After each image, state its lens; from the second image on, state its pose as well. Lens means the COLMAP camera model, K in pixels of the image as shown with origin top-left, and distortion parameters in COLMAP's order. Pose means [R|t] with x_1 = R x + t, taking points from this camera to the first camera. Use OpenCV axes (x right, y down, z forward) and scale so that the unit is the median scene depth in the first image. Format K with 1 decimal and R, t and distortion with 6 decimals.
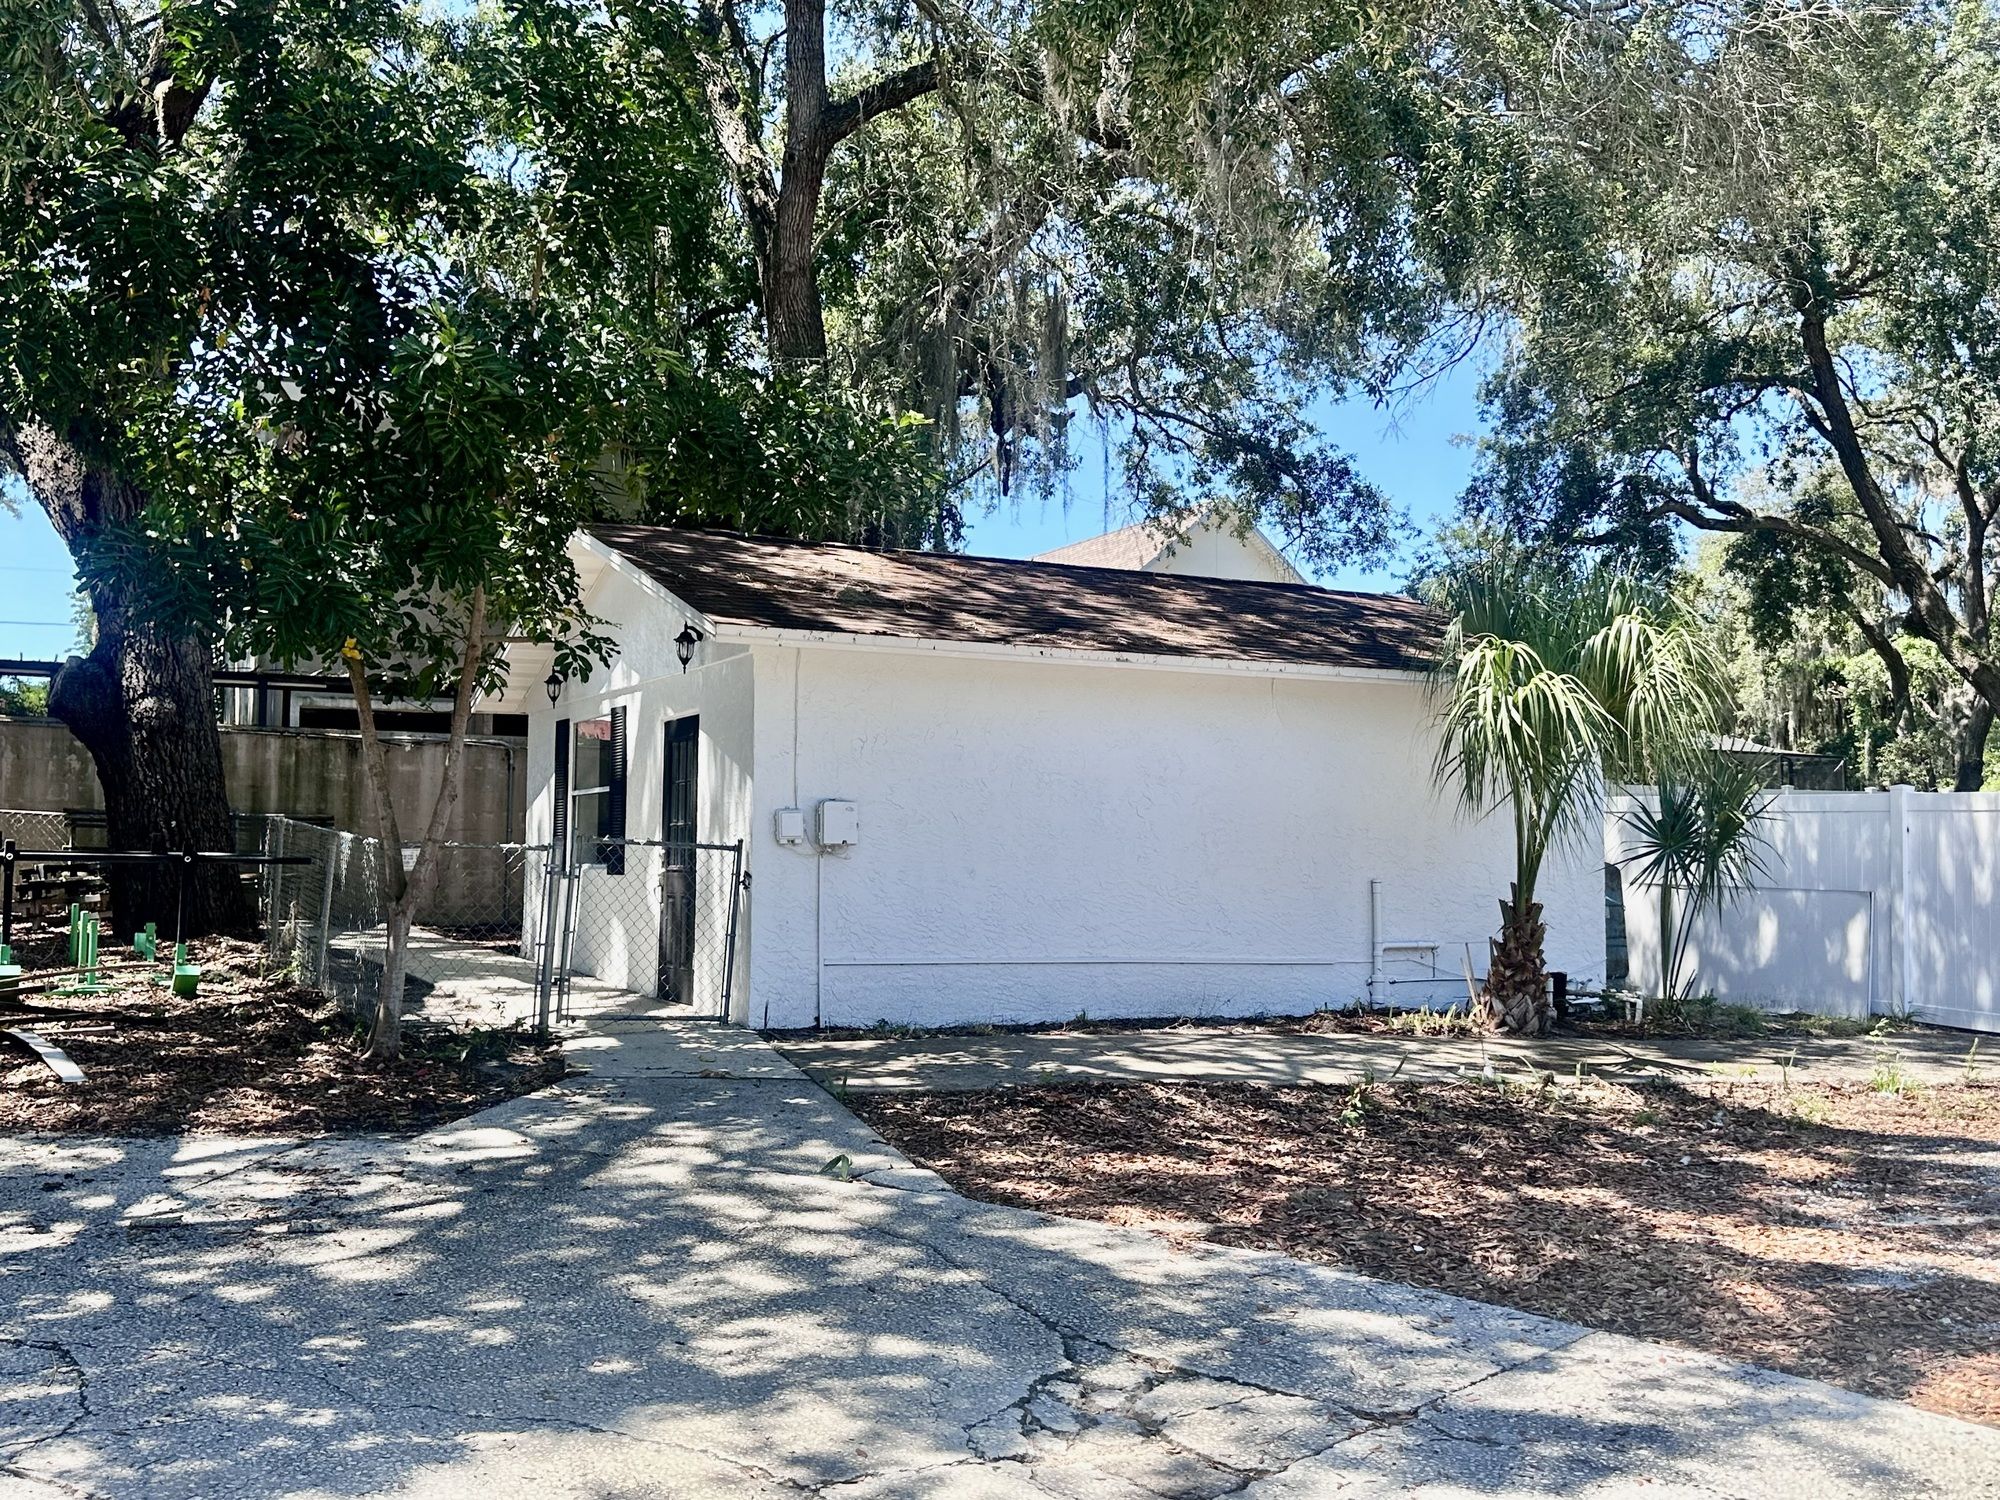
lens RADIAL K [[2085.5, 0, 1000.0], [0, 2085.5, 750.0], [0, 0, 1]] dist [-0.004201, -0.001389]
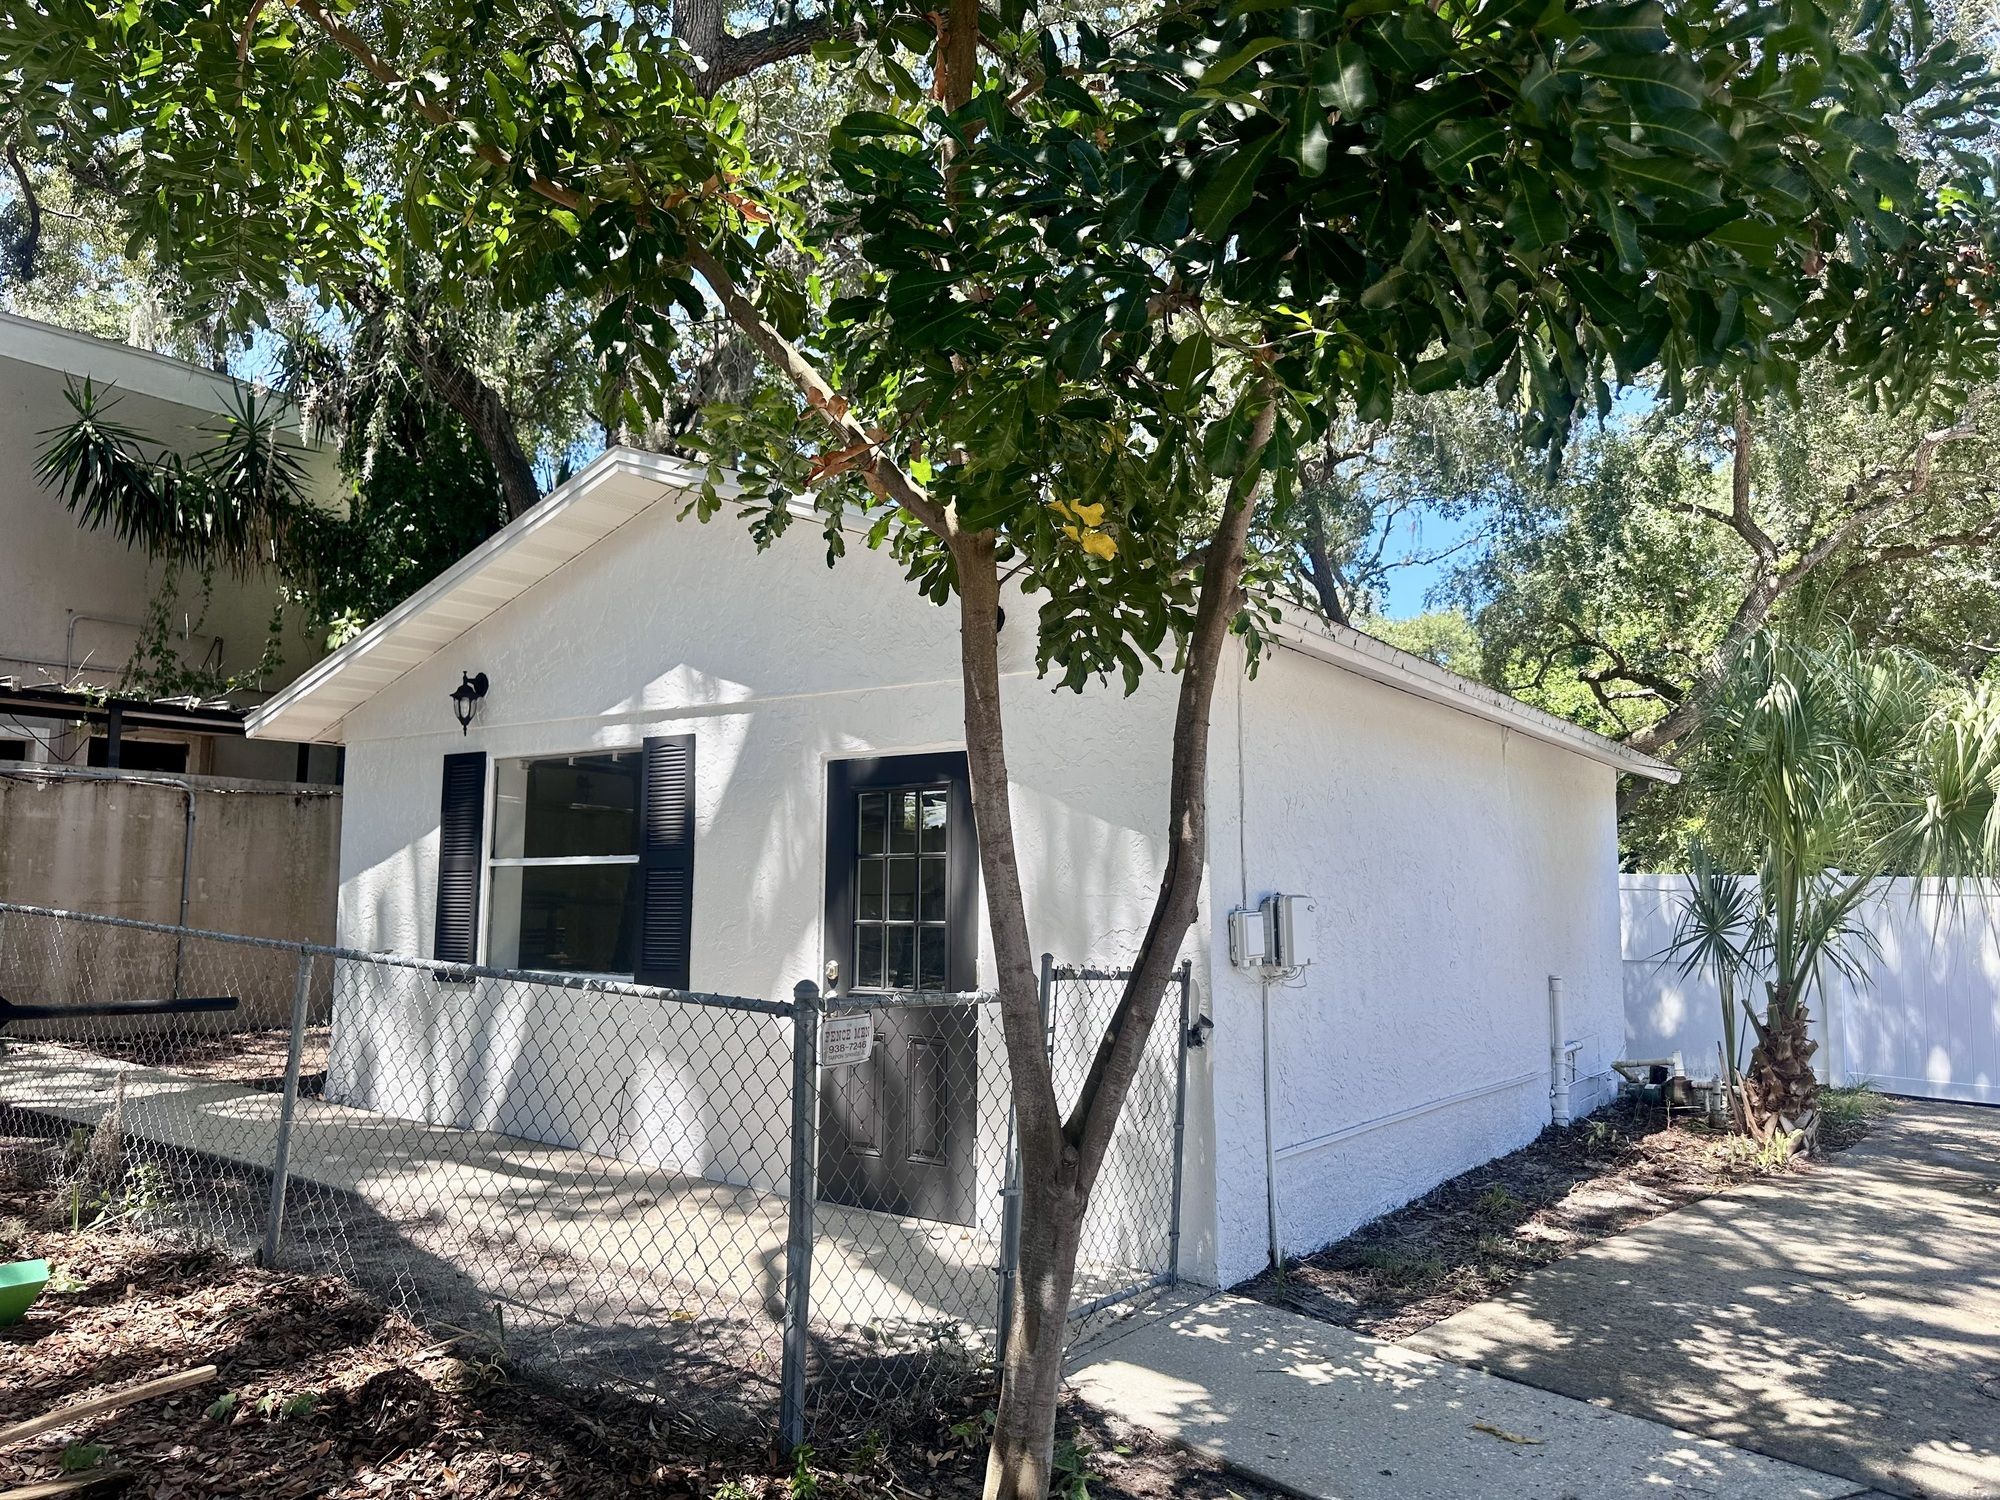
lens RADIAL K [[1422.9, 0, 1000.0], [0, 1422.9, 750.0], [0, 0, 1]] dist [-0.001735, -0.000485]
pose [[0.881070, 0.049205, 0.470419, -0.300014], [-0.027378, 0.998212, -0.053134, 0.004812], [-0.472193, 0.033936, 0.880842, 0.549675]]
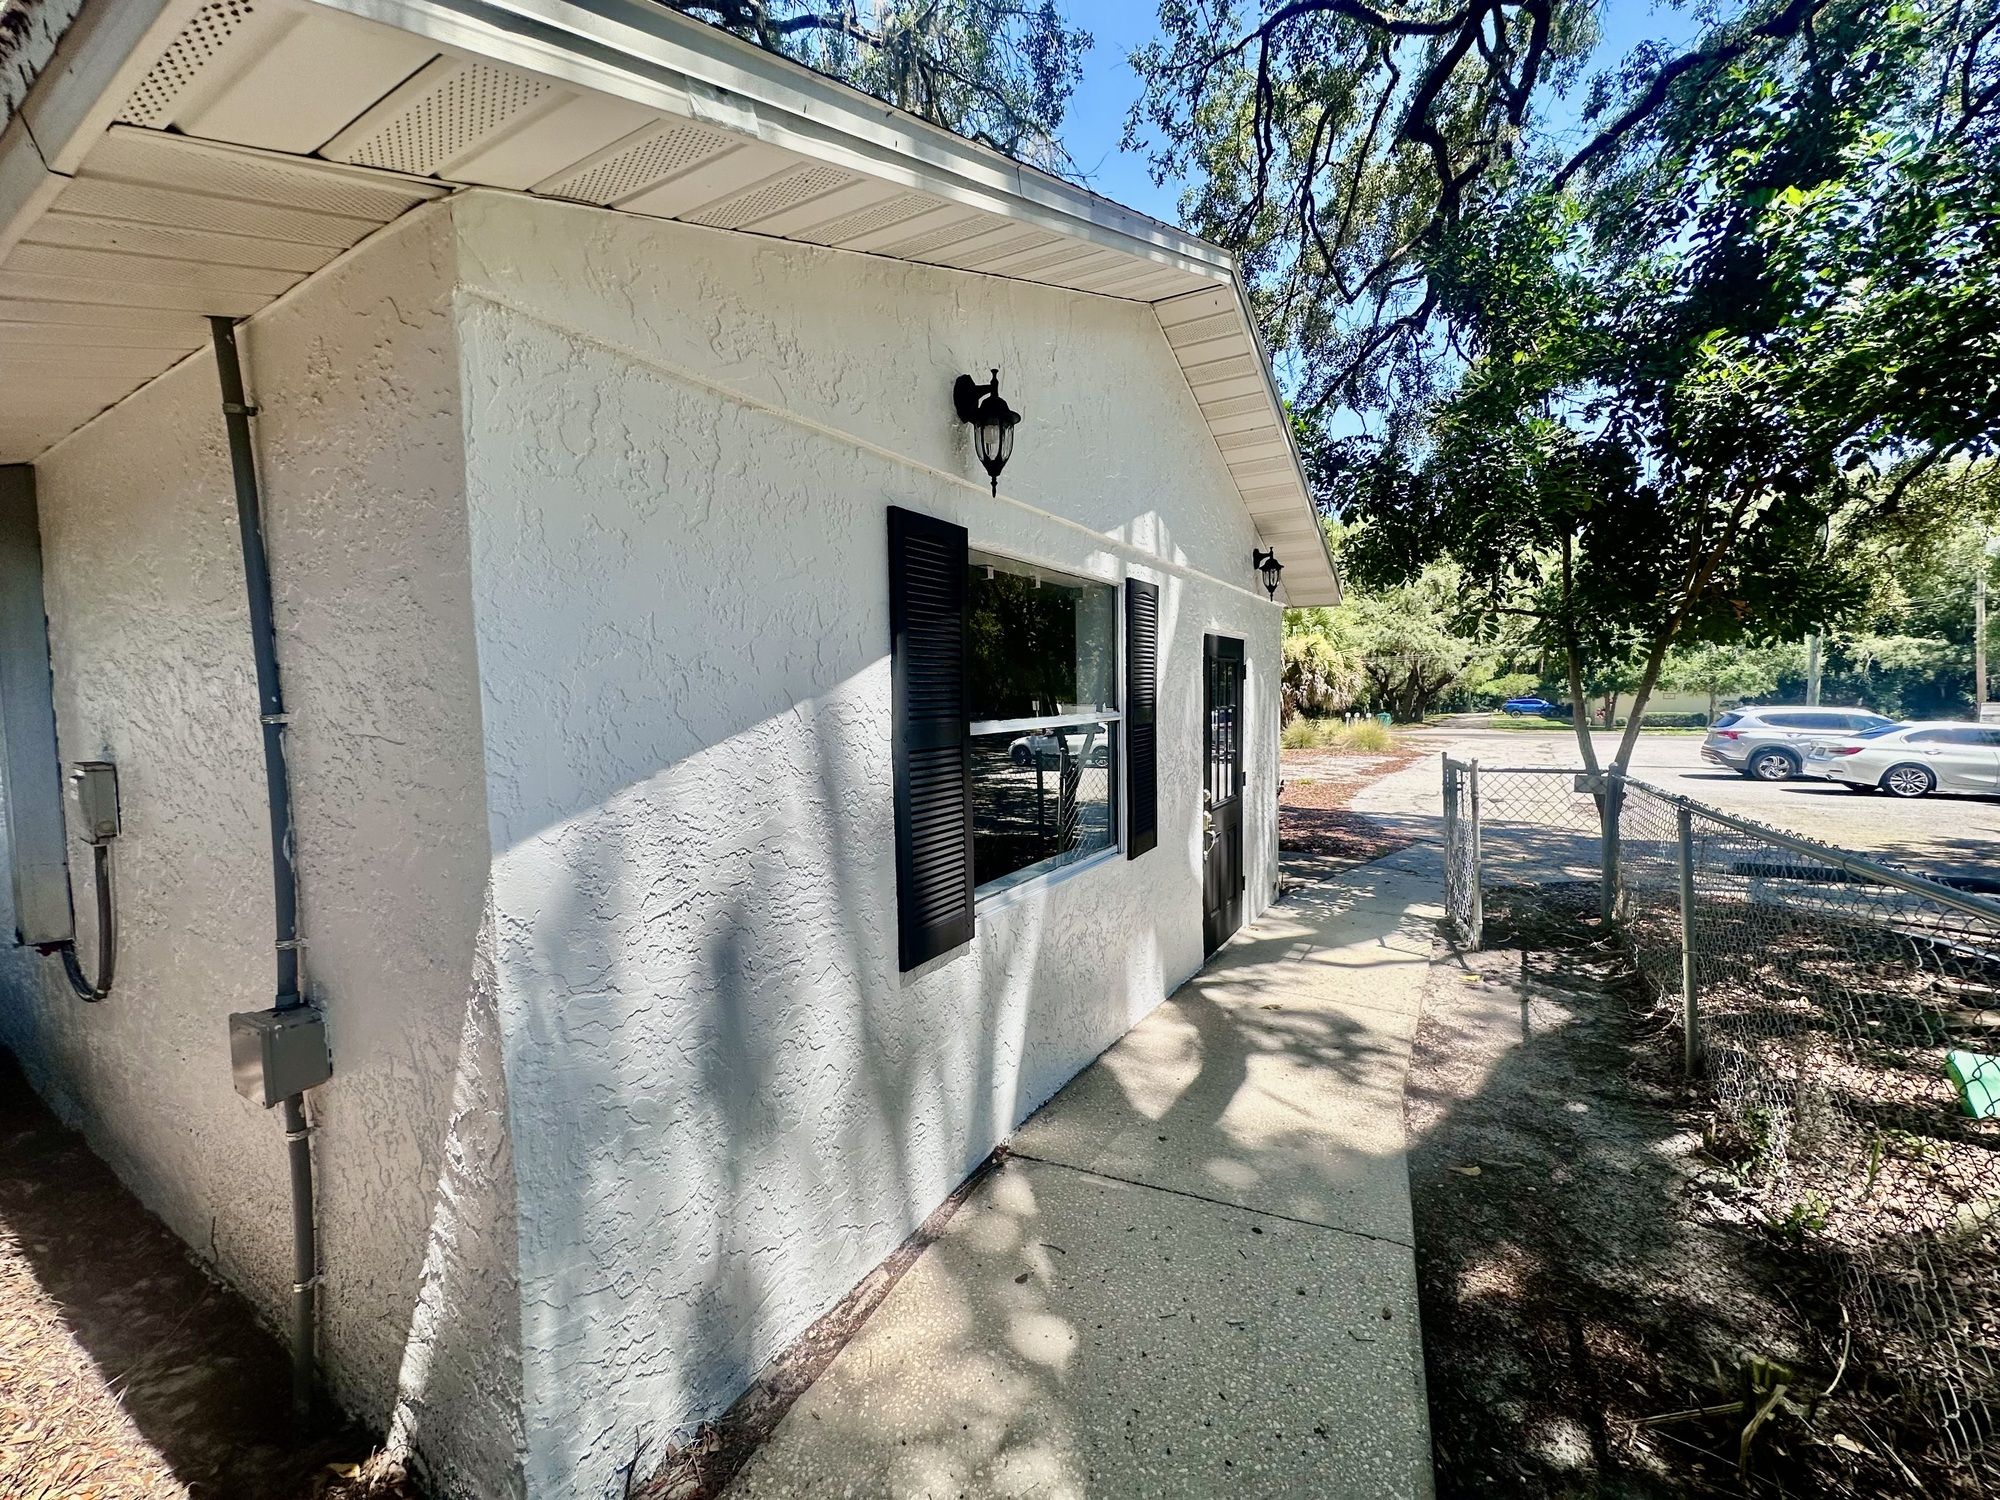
lens RADIAL K [[794.7, 0, 1000.0], [0, 794.7, 750.0], [0, 0, 1]] dist [-0.002096, -0.000152]
pose [[-0.530042, -0.064314, 0.845529, -0.359628], [-0.038651, 0.997916, 0.051675, 0.018179], [-0.847090, -0.005291, -0.531423, 1.152827]]
